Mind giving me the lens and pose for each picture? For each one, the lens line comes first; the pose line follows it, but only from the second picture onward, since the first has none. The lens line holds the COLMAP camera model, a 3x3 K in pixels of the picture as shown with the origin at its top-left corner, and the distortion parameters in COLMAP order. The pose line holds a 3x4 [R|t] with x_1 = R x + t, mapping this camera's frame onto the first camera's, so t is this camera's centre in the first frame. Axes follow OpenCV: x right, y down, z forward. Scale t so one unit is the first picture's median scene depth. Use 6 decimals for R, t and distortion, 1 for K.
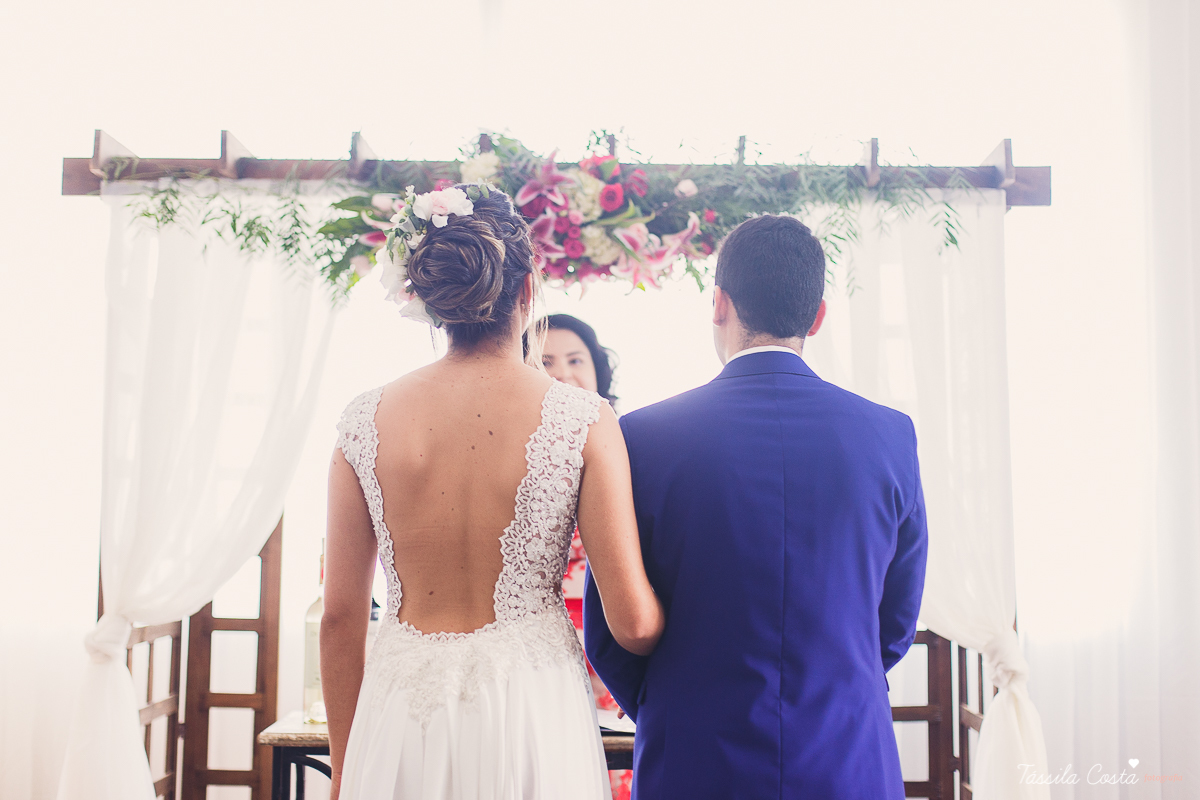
lens RADIAL K [[1760.0, 0, 600.0], [0, 1760.0, 400.0], [0, 0, 1]] dist [-0.013706, -0.002221]
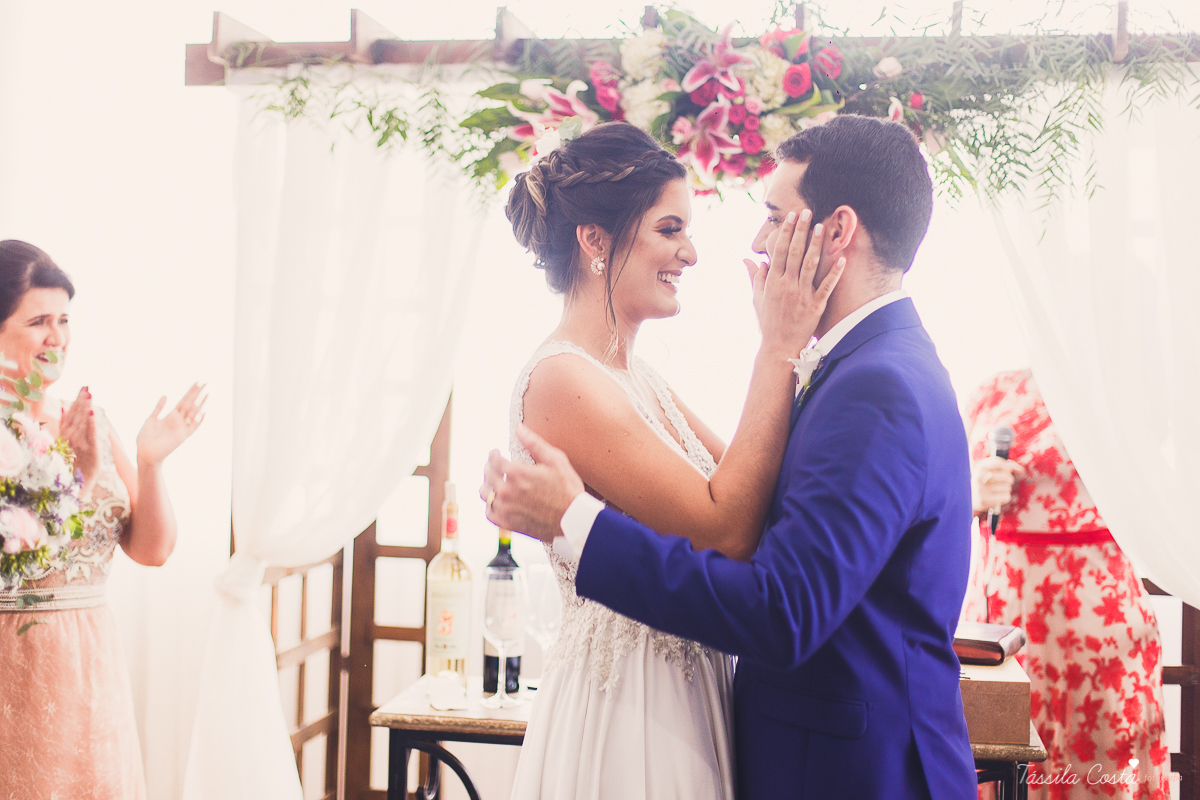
lens RADIAL K [[1760.0, 0, 600.0], [0, 1760.0, 400.0], [0, 0, 1]] dist [-0.013706, -0.002221]
pose [[0.988226, 0.010678, -0.152630, 0.042025], [0.001379, 0.996900, 0.078667, -0.028486], [0.152997, -0.077951, 0.985147, 0.144754]]
